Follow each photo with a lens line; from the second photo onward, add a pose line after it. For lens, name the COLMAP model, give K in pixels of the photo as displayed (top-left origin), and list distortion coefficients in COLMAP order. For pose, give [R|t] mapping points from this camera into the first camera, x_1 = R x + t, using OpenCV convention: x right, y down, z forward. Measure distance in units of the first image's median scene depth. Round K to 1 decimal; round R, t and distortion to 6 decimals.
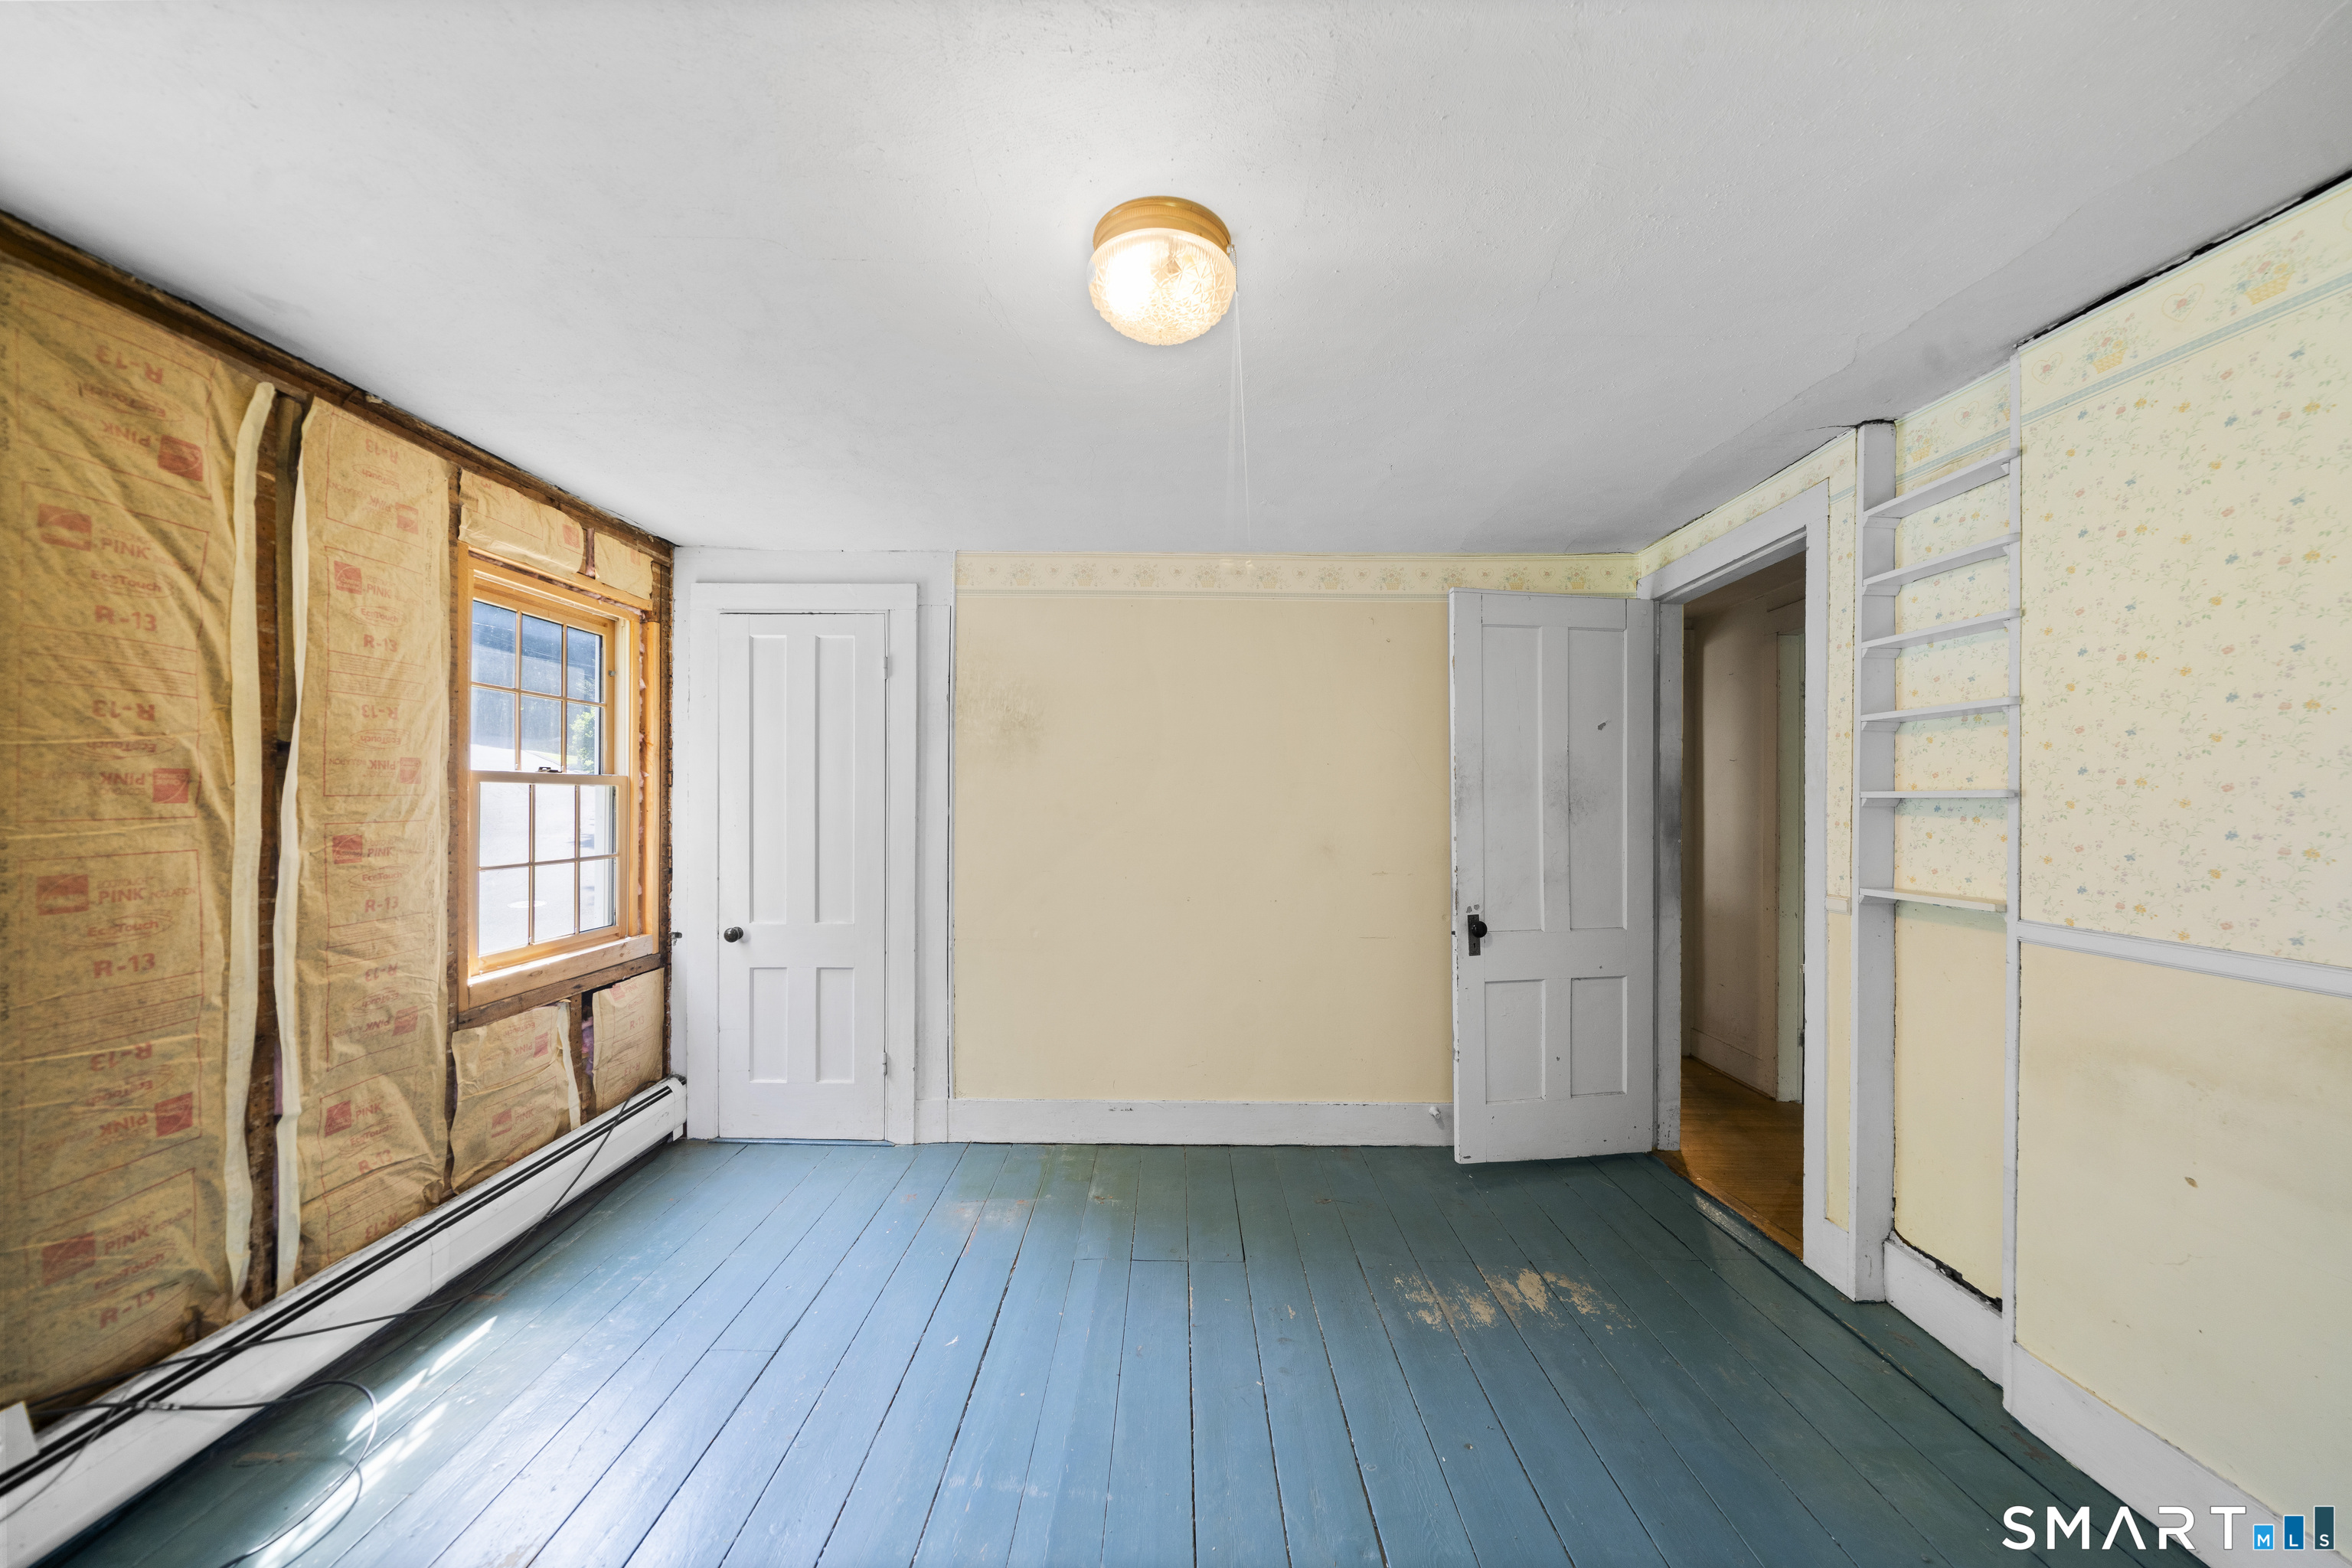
lens RADIAL K [[850.0, 0, 1183.7], [0, 850.0, 788.3], [0, 0, 1]] dist [-0.004185, -0.000129]
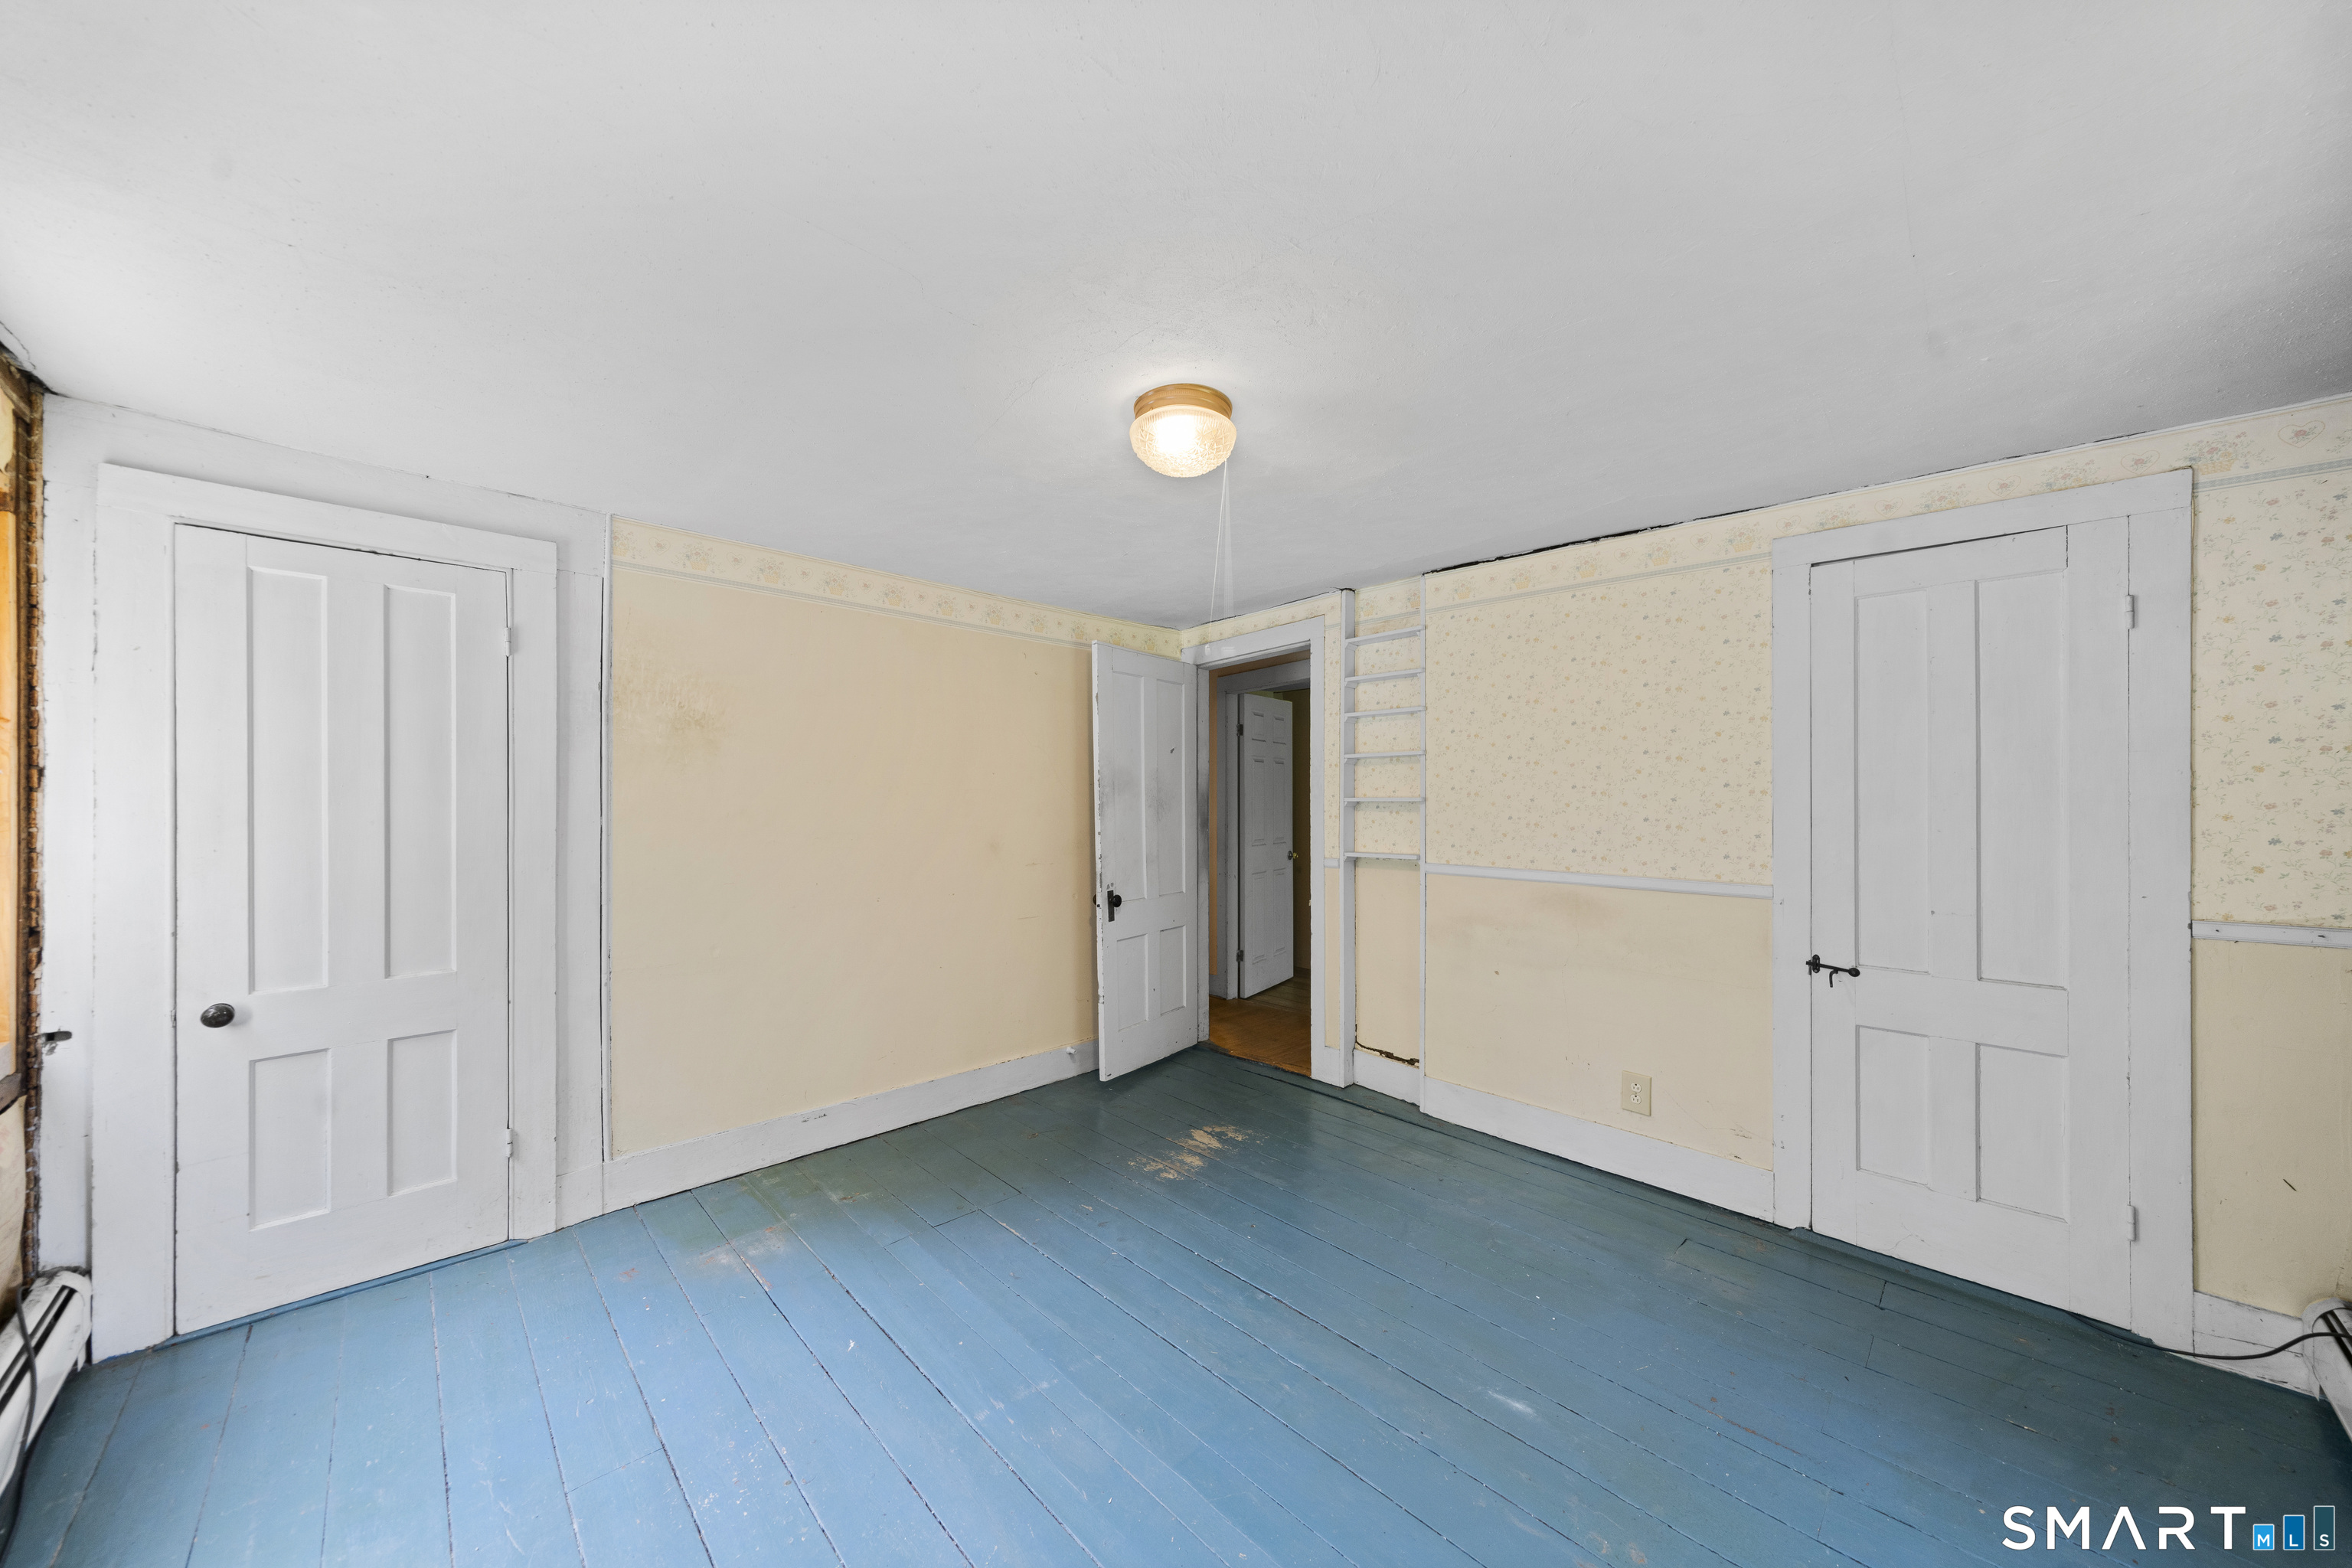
lens RADIAL K [[802.9, 0, 1184.3], [0, 802.9, 789.2], [0, 0, 1]] dist [-0.000515, 0.000024]
pose [[0.713449, 0.004831, 0.700690, -0.494612], [-0.005126, 0.999985, -0.001676, -0.007662], [-0.700688, -0.002395, 0.713464, 0.033152]]
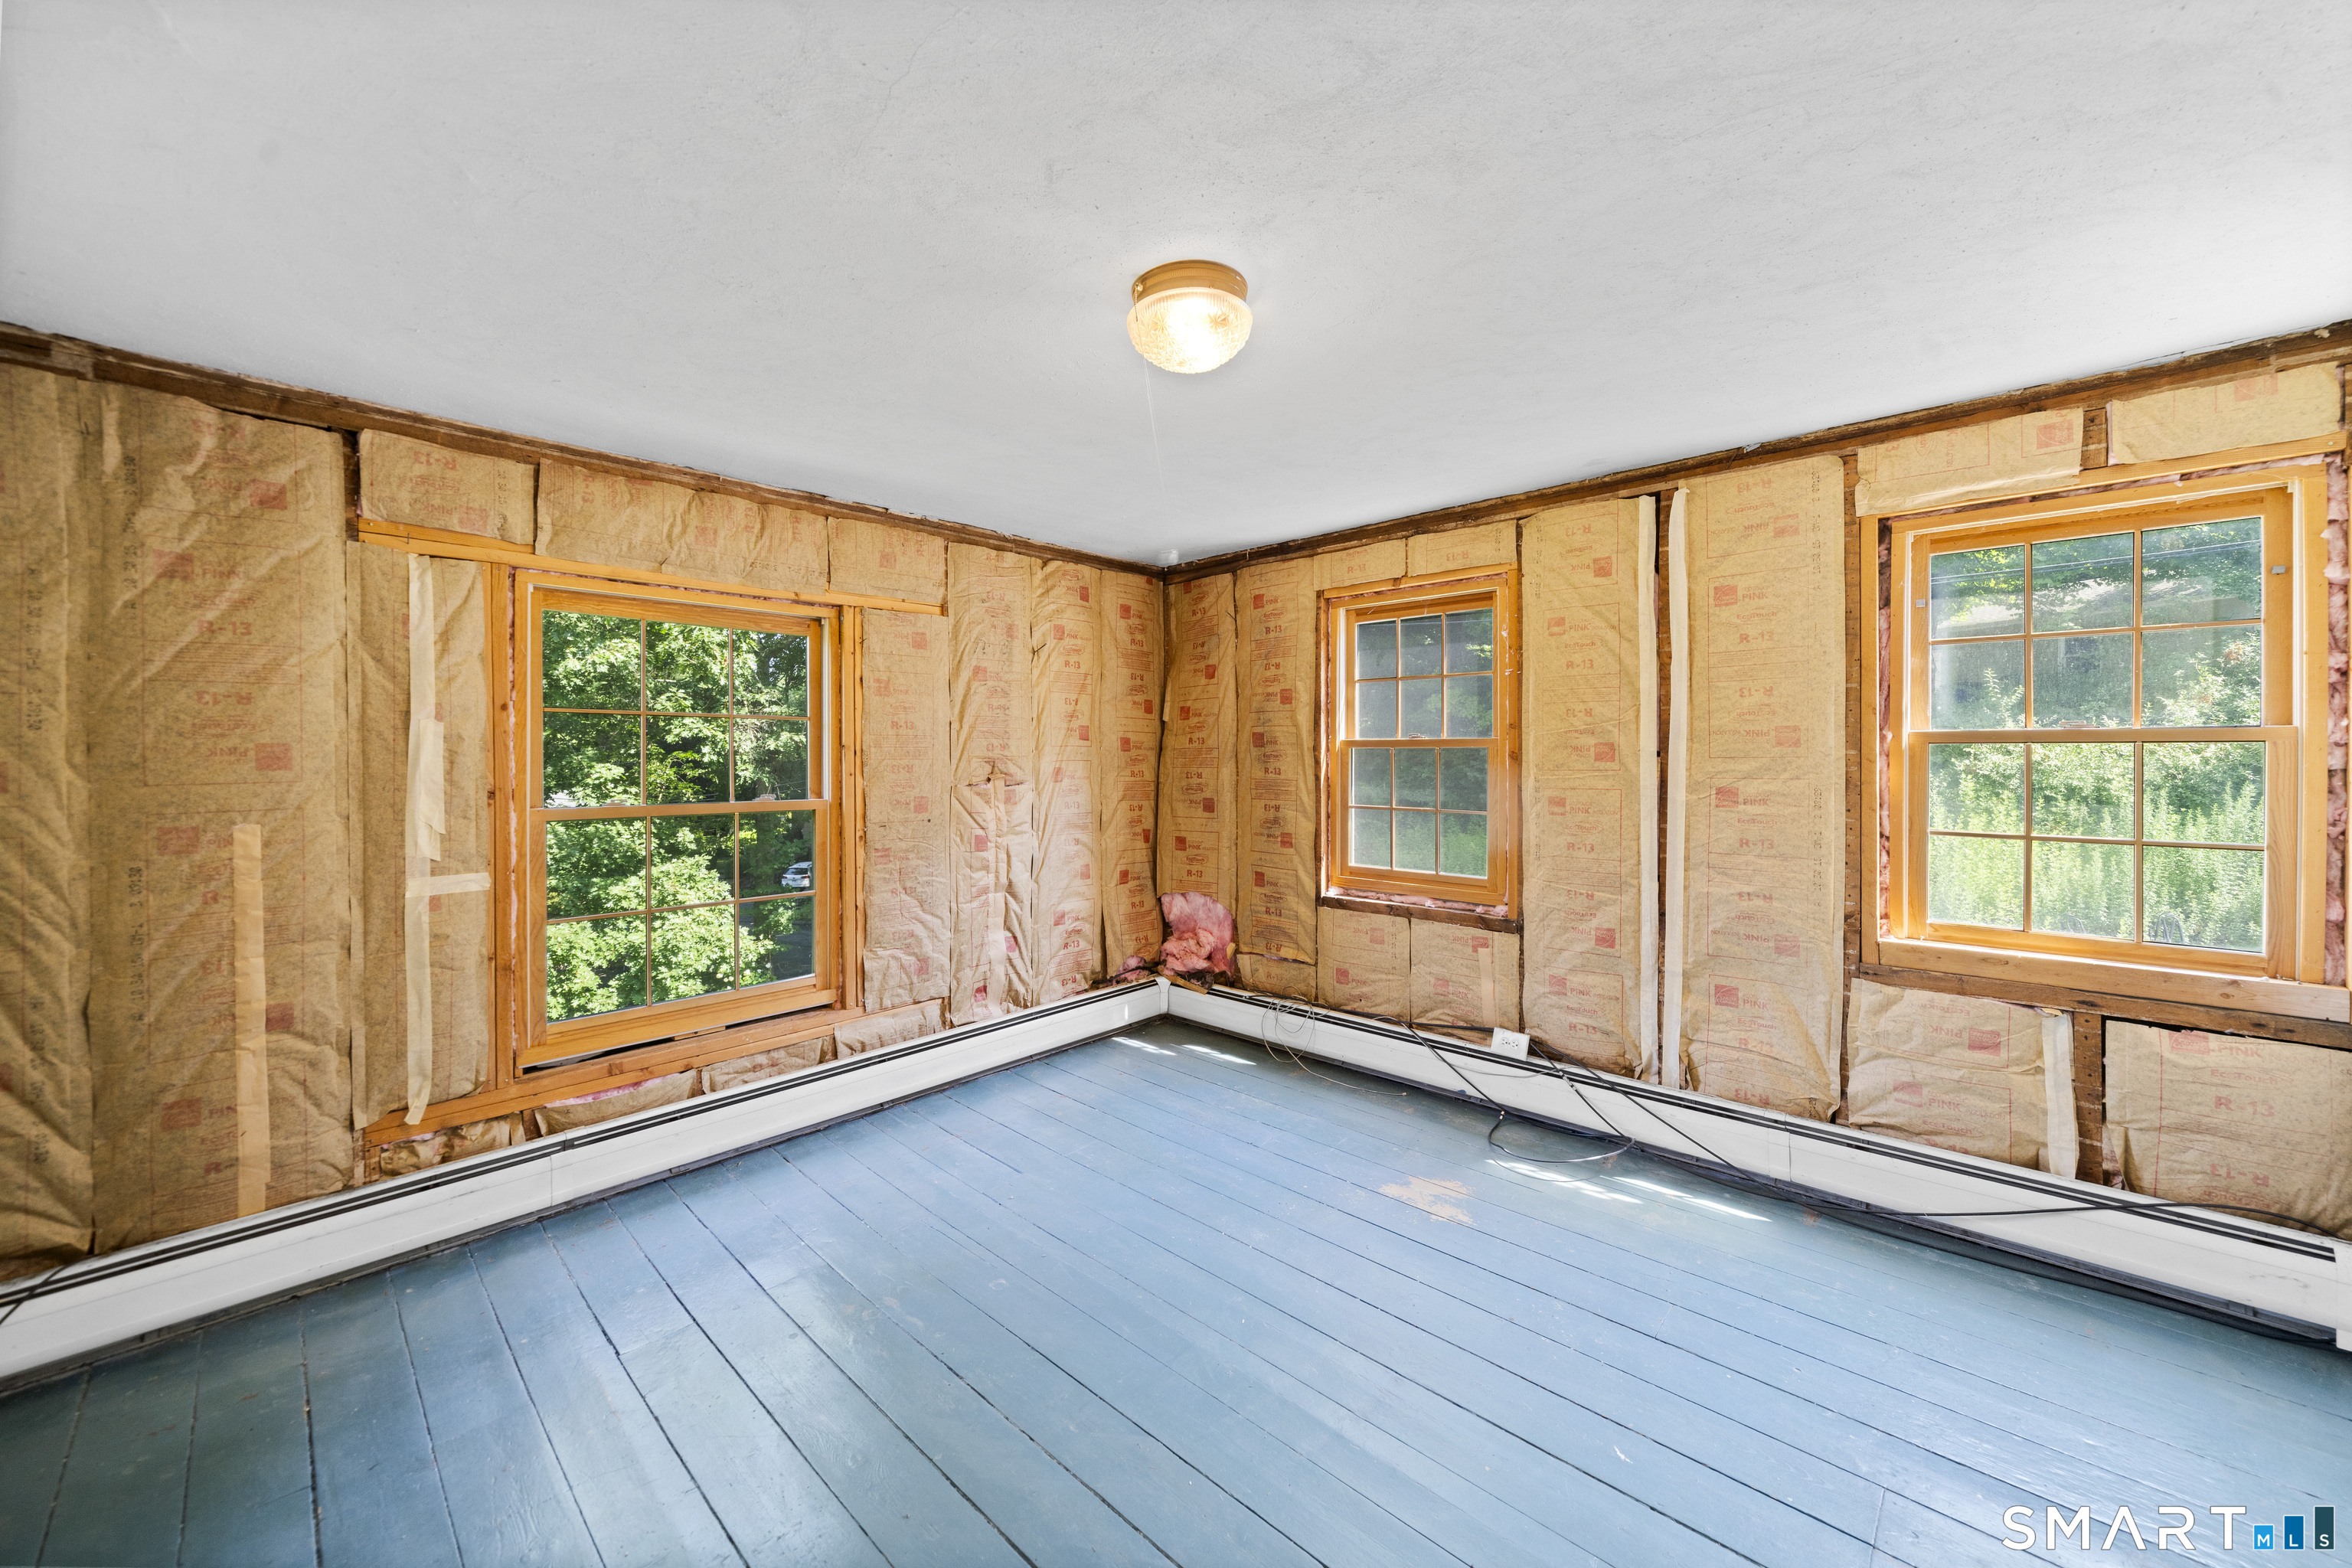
lens RADIAL K [[890.3, 0, 1176.0], [0, 890.3, 784.0], [0, 0, 1]] dist [-0.002007, -0.000168]
pose [[-0.696273, 0.002100, -0.717774, 0.458335], [-0.004940, 0.999958, 0.007718, 0.032018], [0.717760, 0.008920, -0.696234, 0.985393]]
